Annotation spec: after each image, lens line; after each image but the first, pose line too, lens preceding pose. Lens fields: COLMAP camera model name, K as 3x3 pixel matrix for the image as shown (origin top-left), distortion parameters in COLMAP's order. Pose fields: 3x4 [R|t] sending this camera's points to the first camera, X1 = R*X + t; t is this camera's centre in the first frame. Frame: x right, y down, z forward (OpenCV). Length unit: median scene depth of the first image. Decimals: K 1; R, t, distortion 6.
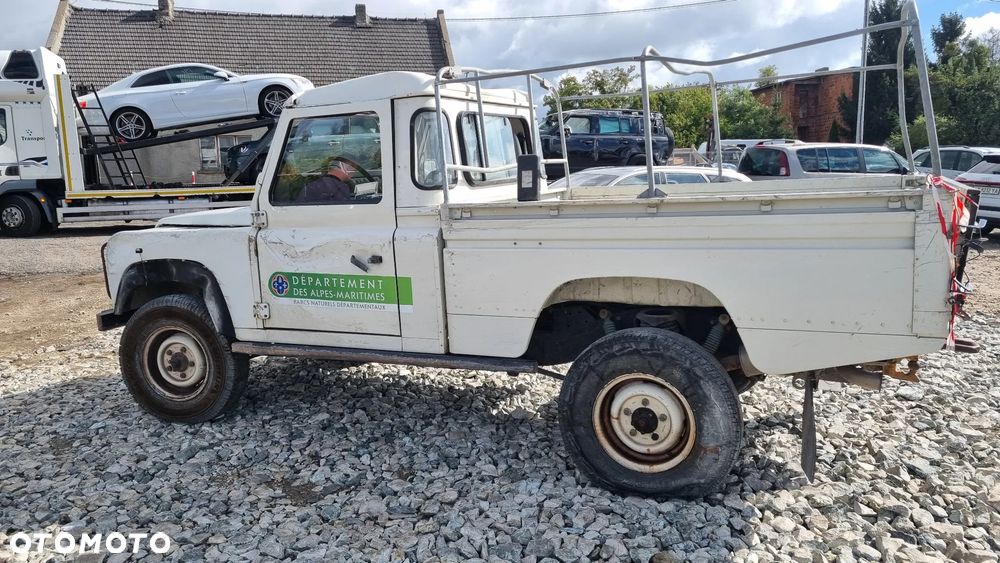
lens RADIAL K [[749.7, 0, 500.9], [0, 749.7, 274.0], [0, 0, 1]] dist [0.066236, -0.047900]
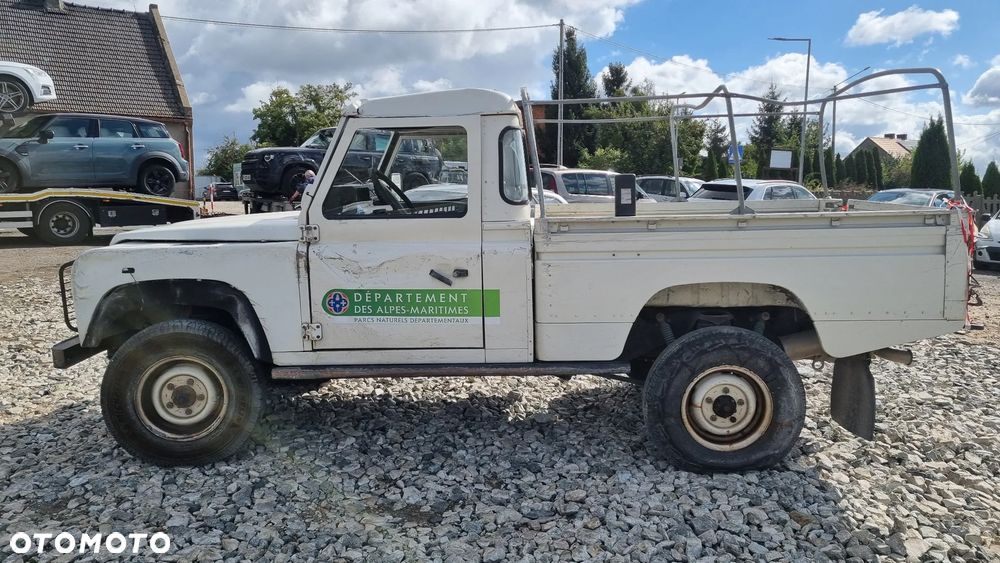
lens RADIAL K [[749.7, 0, 500.9], [0, 749.7, 274.0], [0, 0, 1]] dist [0.066236, -0.047900]
pose [[0.920120, -0.021475, 0.391047, -0.498274], [0.030335, 0.999404, -0.016493, 0.000064], [-0.390460, 0.027038, 0.920223, 0.053300]]
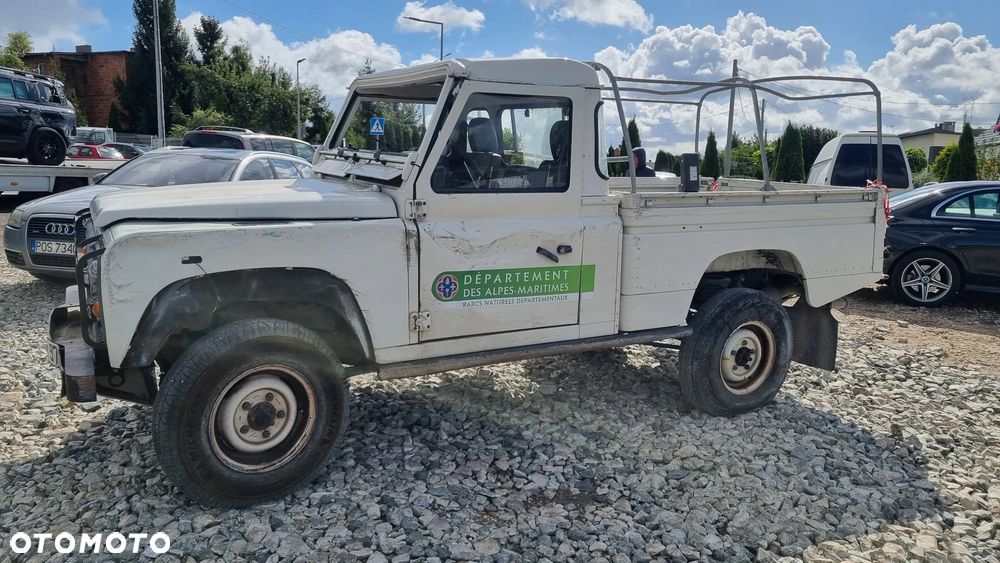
lens RADIAL K [[749.7, 0, 500.9], [0, 749.7, 274.0], [0, 0, 1]] dist [0.066236, -0.047900]
pose [[0.582270, -0.076794, 0.809360, -0.989182], [0.062458, 0.996812, 0.049646, -0.040152], [-0.810593, 0.021643, 0.585210, 0.483402]]
